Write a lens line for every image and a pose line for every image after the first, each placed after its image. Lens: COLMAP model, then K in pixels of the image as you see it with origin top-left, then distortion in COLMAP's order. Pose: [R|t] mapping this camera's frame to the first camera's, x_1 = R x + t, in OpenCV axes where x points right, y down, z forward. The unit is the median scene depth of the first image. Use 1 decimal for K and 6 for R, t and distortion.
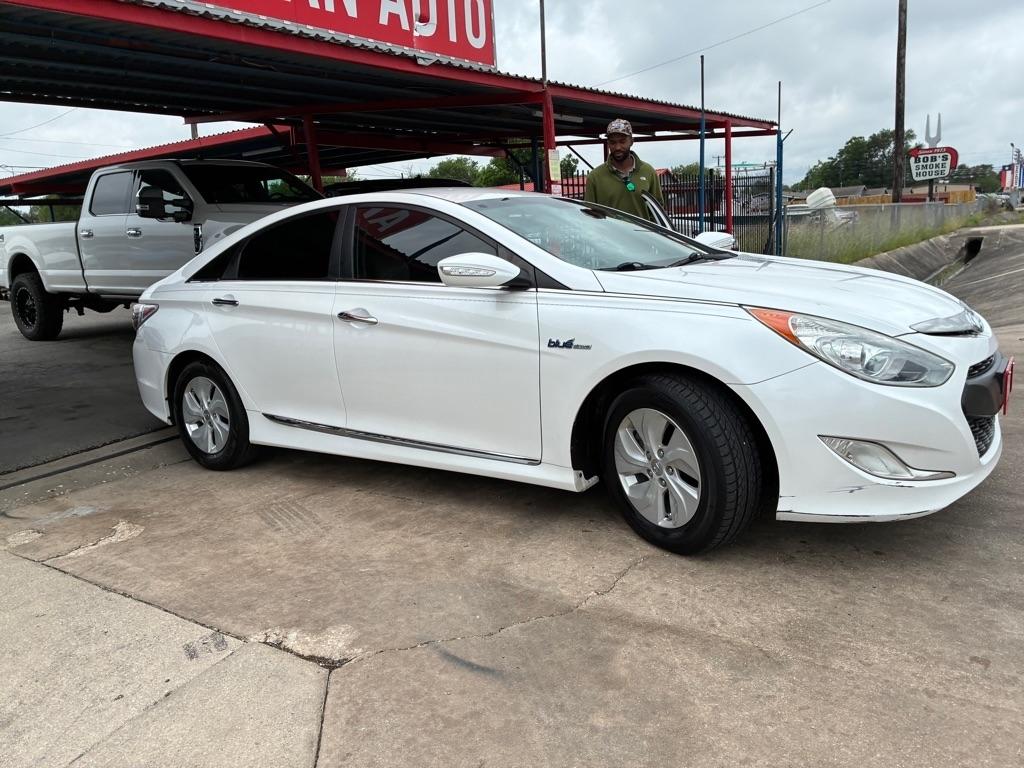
lens RADIAL K [[780.7, 0, 499.5], [0, 780.7, 383.1], [0, 0, 1]] dist [0.050976, -0.067149]
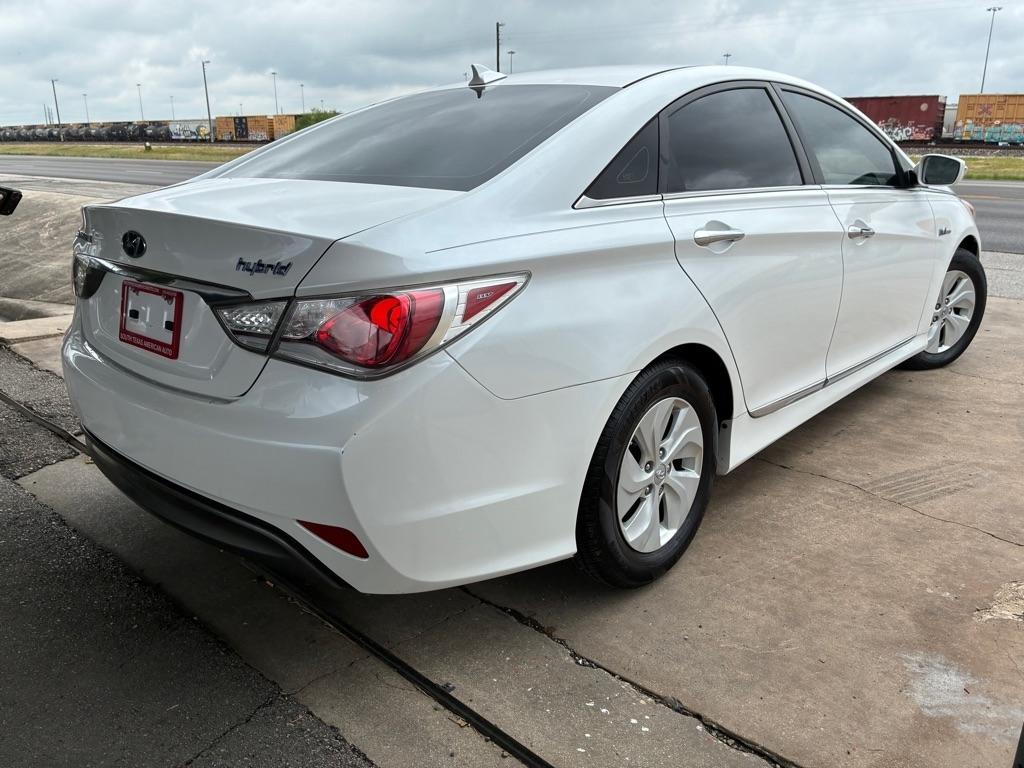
lens RADIAL K [[780.7, 0, 503.2], [0, 780.7, 383.5], [0, 0, 1]] dist [0.050976, -0.067149]
pose [[0.118248, -0.226275, 0.966859, -1.065115], [0.179888, 0.962461, 0.203246, -0.165933], [-0.976554, 0.149893, 0.154513, 1.271118]]
